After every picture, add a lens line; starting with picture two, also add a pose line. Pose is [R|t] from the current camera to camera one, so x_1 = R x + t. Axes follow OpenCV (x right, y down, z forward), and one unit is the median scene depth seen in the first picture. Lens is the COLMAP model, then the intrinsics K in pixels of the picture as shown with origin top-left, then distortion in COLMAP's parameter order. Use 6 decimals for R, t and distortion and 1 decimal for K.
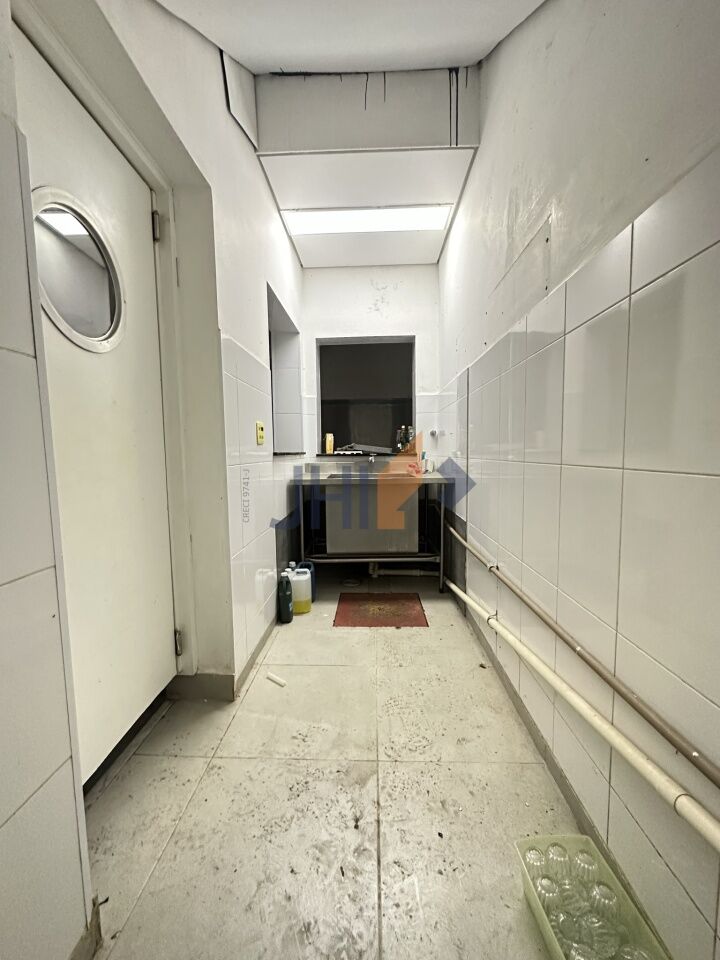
lens RADIAL K [[381.5, 0, 361.0], [0, 381.5, 481.0], [0, 0, 1]] dist [-0.002411, 0.000561]
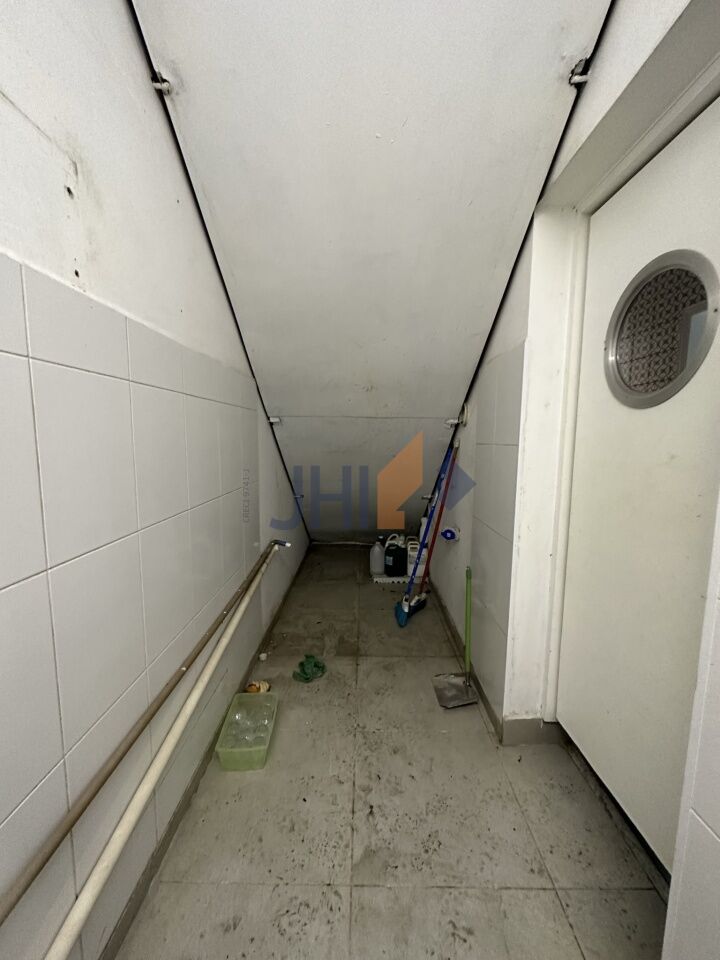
lens RADIAL K [[381.5, 0, 360.0], [0, 381.5, 479.7], [0, 0, 1]] dist [-0.002411, 0.000561]
pose [[-0.999742, 0.002356, -0.022606, 0.045258], [-0.002060, 0.981128, 0.193348, -0.321329], [0.022635, 0.193345, -0.980870, 1.820308]]
